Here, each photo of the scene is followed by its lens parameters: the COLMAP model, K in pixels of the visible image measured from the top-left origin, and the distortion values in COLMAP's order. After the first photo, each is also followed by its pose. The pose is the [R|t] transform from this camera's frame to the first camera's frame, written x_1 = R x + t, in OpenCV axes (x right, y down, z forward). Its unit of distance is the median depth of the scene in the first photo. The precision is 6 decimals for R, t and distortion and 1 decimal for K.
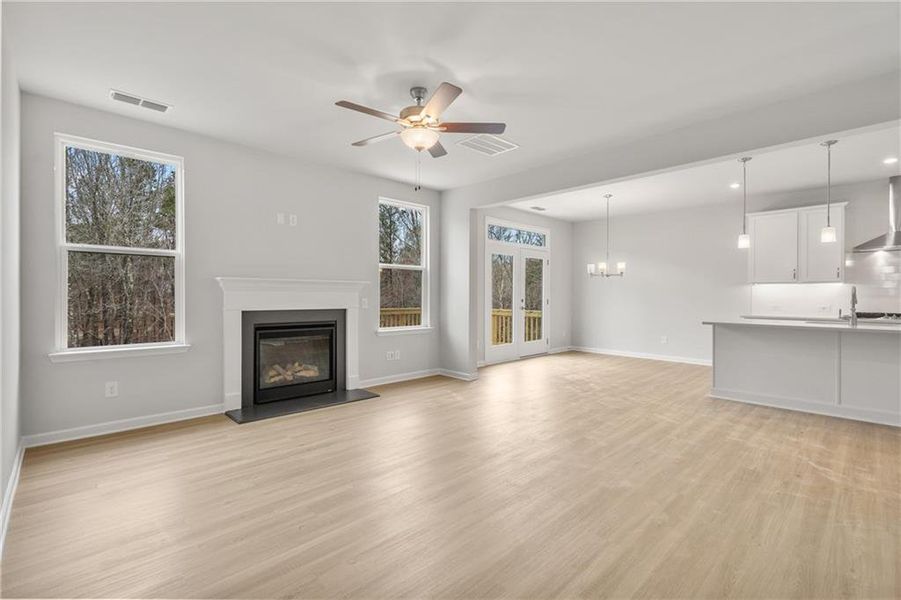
lens RADIAL K [[409.9, 0, 449.2], [0, 409.9, 295.8], [0, 0, 1]] dist [0.000304, -0.000859]
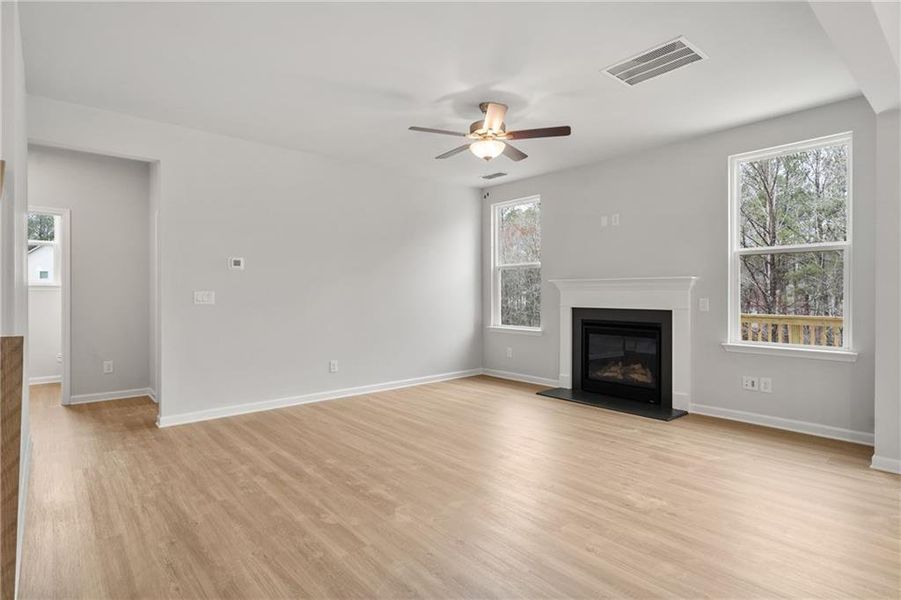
lens RADIAL K [[463.5, 0, 450.5], [0, 463.5, 300.0], [0, 0, 1]] dist [0.002715, 0.000487]
pose [[-0.049700, 0.012033, -0.998692, 0.887425], [-0.001093, 0.999926, 0.012102, -0.000657], [0.998764, 0.001693, -0.049683, 0.740995]]
